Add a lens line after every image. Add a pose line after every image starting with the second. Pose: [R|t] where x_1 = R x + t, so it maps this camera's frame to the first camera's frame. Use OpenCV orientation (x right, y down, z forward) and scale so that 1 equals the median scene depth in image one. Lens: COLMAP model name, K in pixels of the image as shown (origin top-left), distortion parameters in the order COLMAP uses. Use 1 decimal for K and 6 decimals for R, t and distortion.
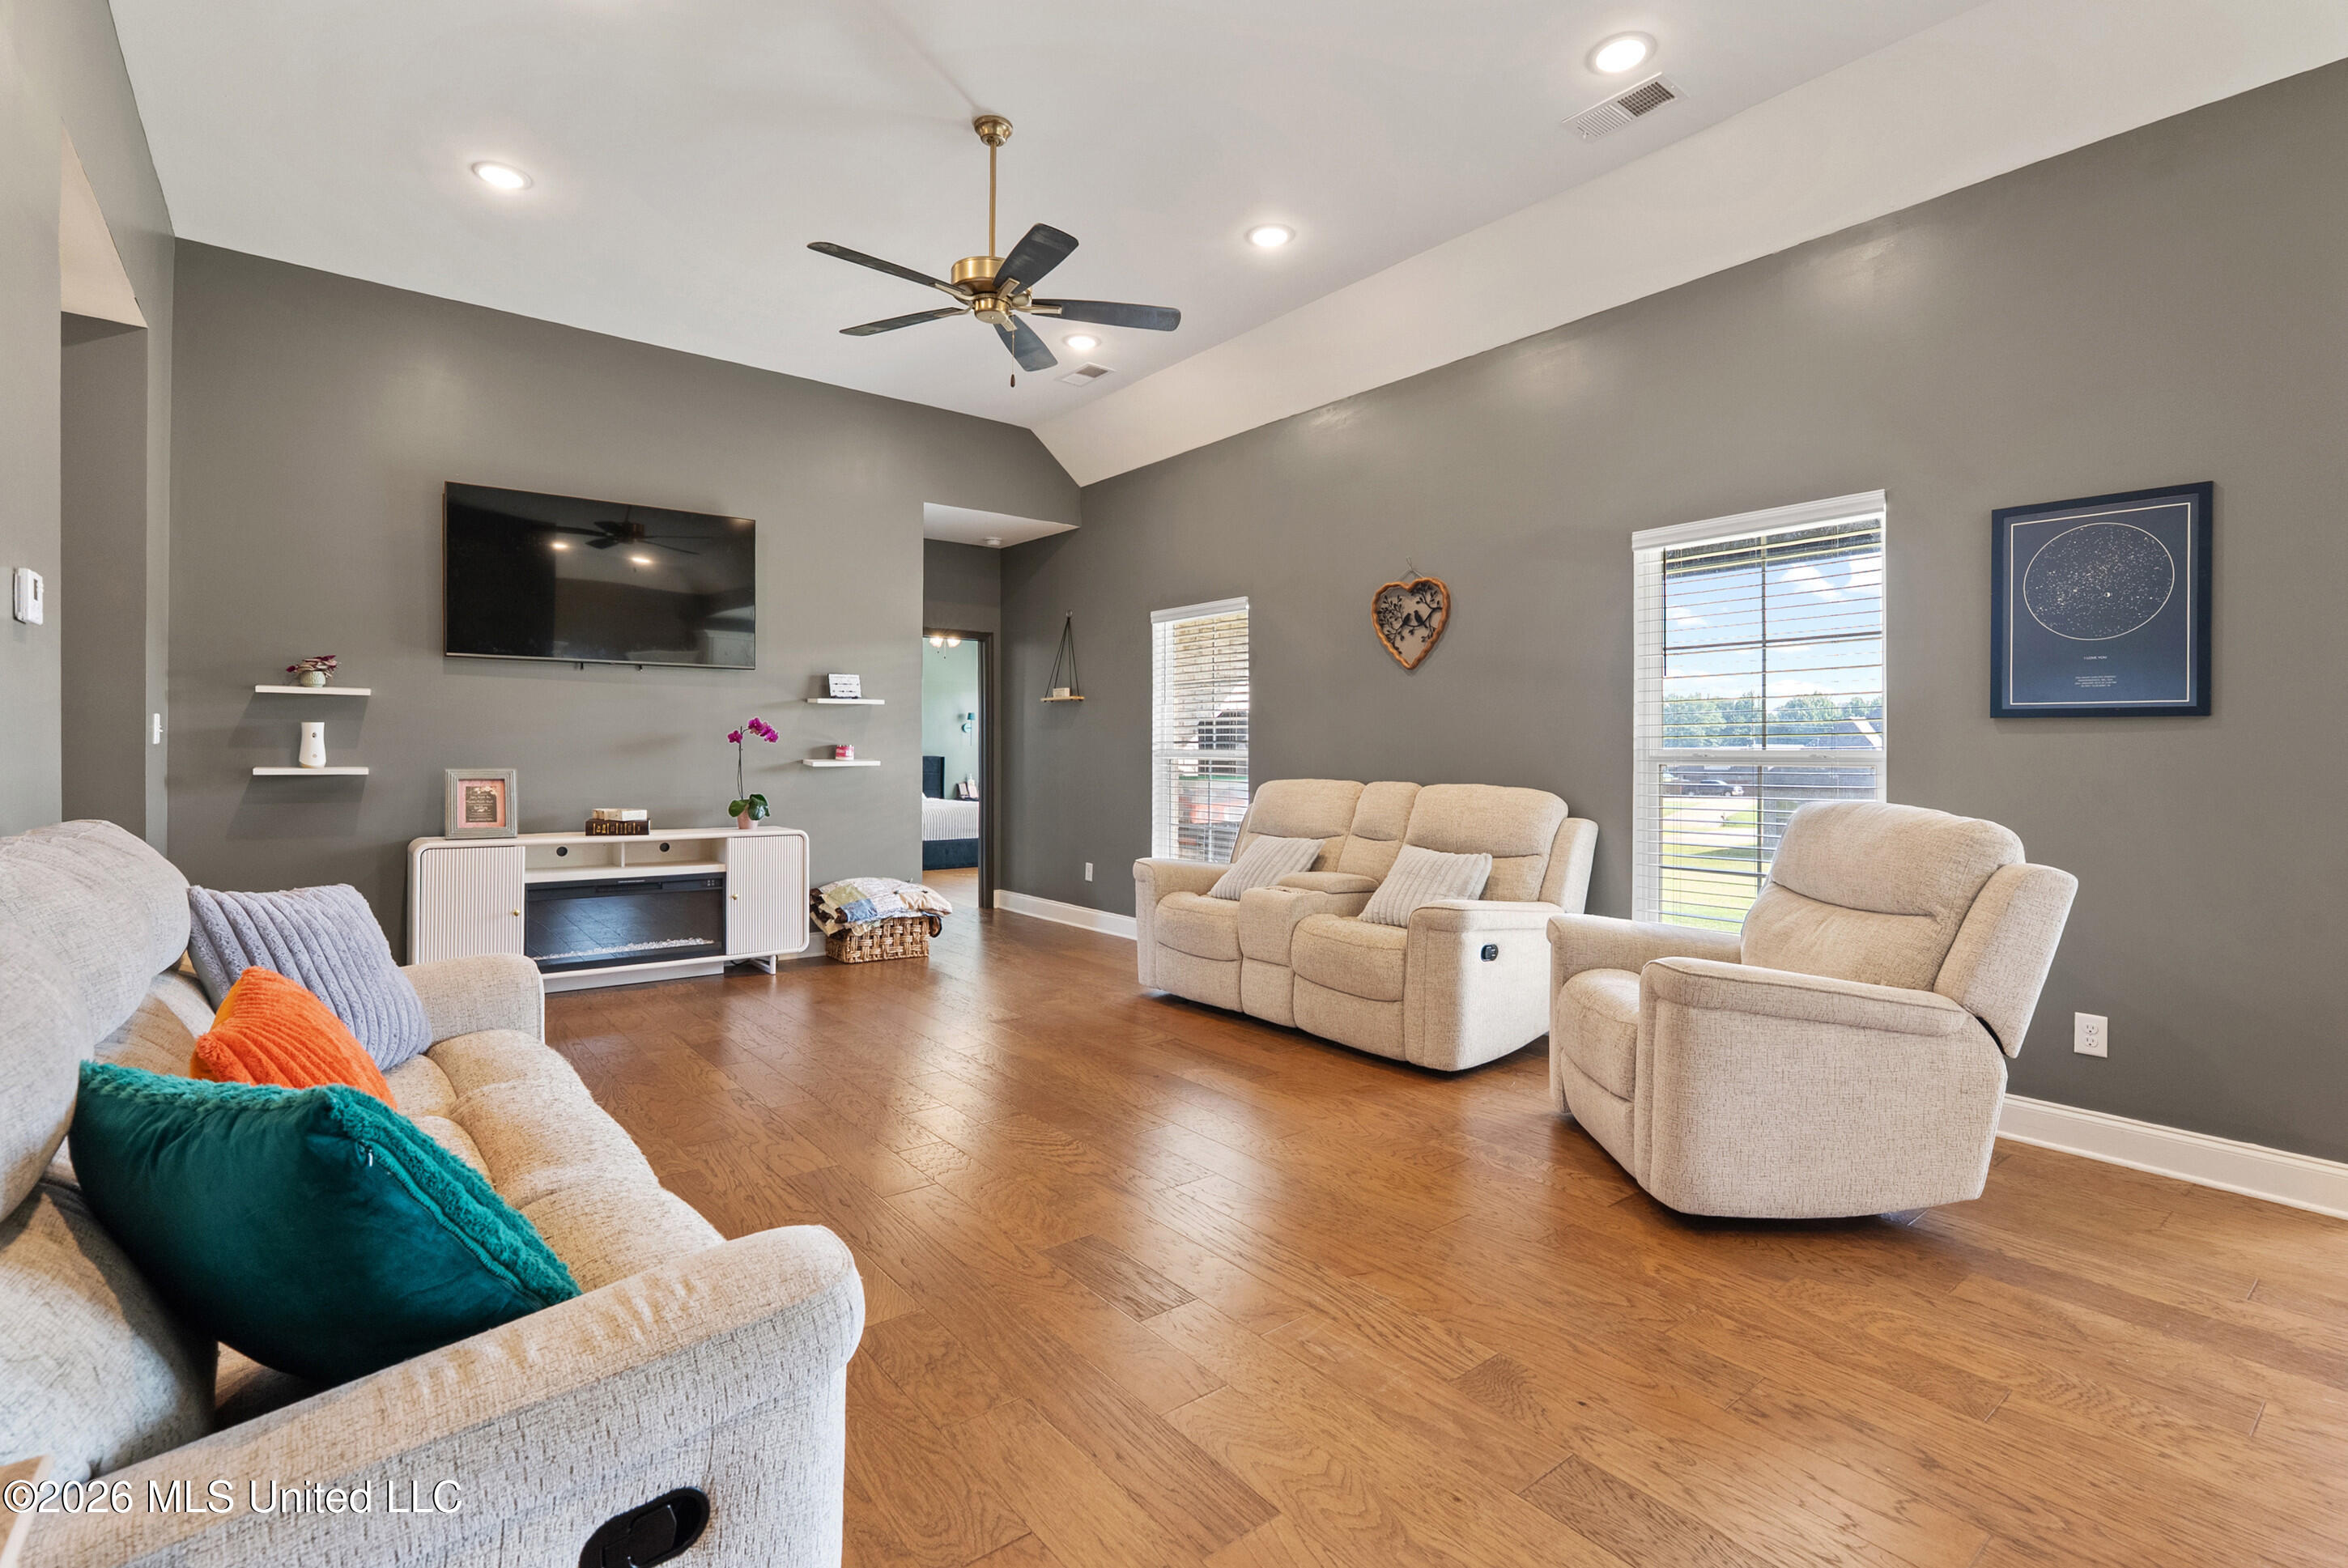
lens RADIAL K [[1075.3, 0, 1189.9], [0, 1075.3, 751.9], [0, 0, 1]] dist [-0.000580, -0.000366]
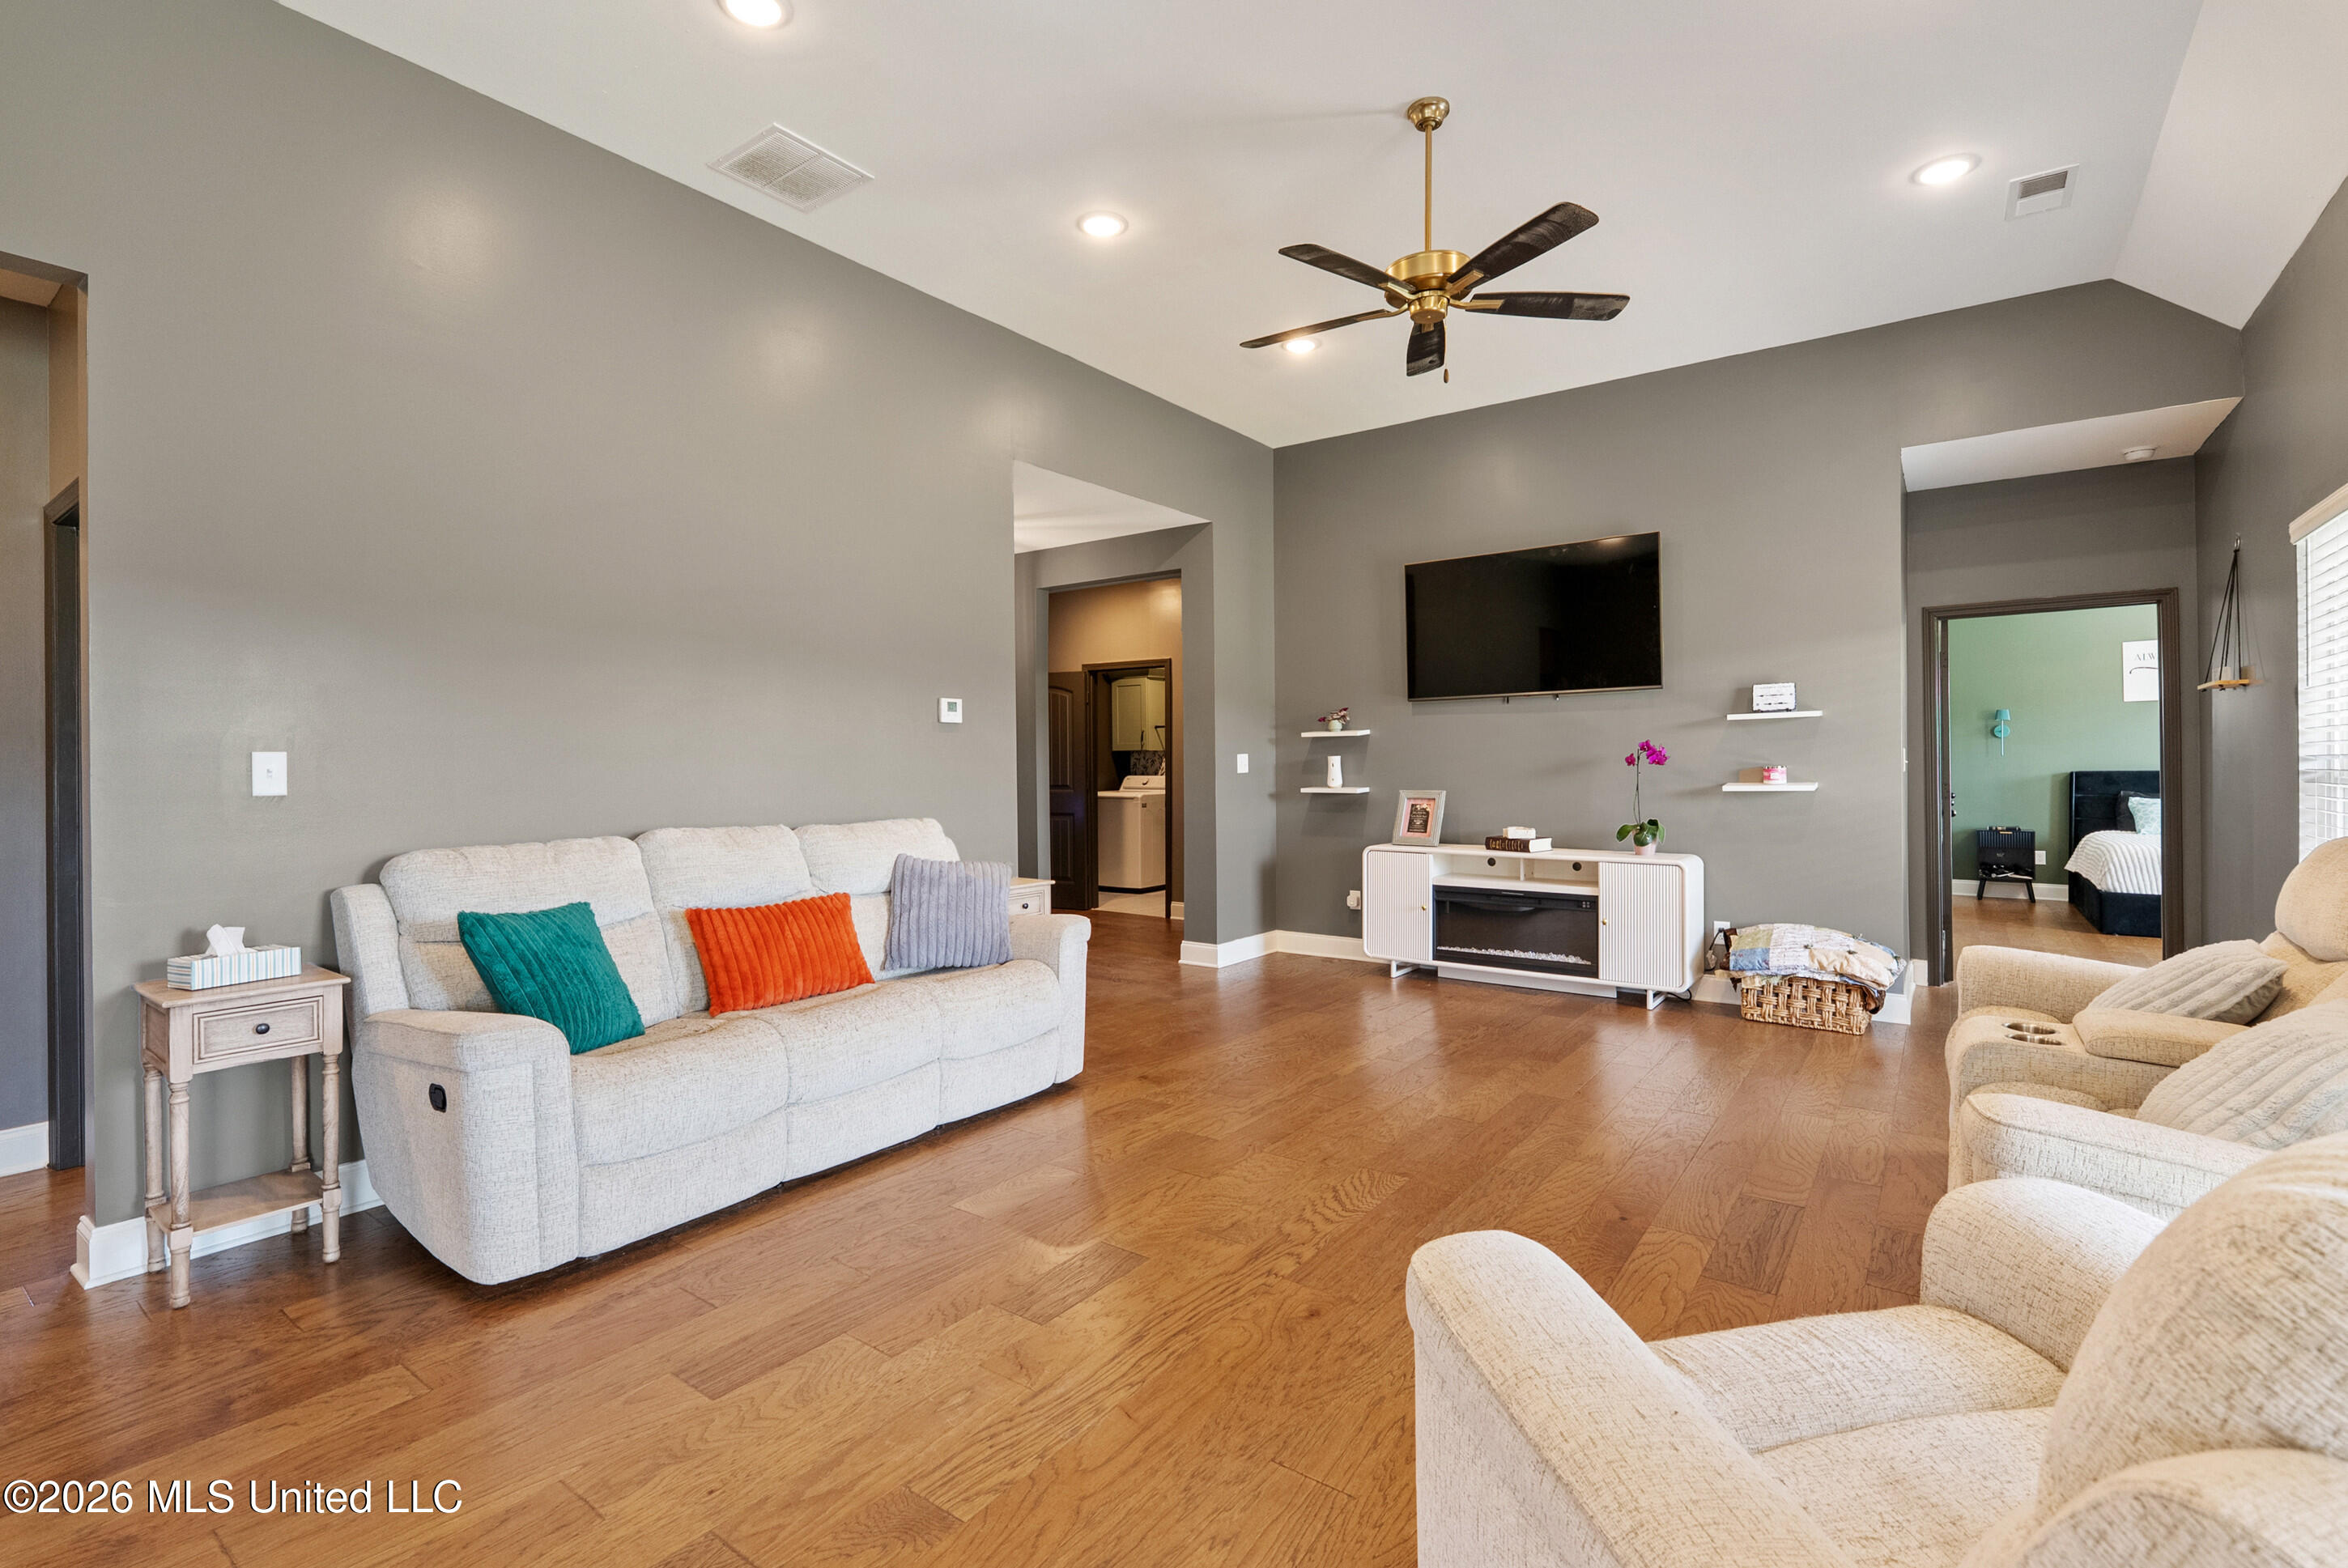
lens RADIAL K [[1067.3, 0, 1160.8], [0, 1067.3, 763.4], [0, 0, 1]] dist [-0.003917, -0.000168]
pose [[0.254494, -0.009015, -0.967032, 0.466371], [0.010380, 0.999924, -0.006590, -0.010100], [0.967019, -0.008360, 0.254569, 0.387033]]
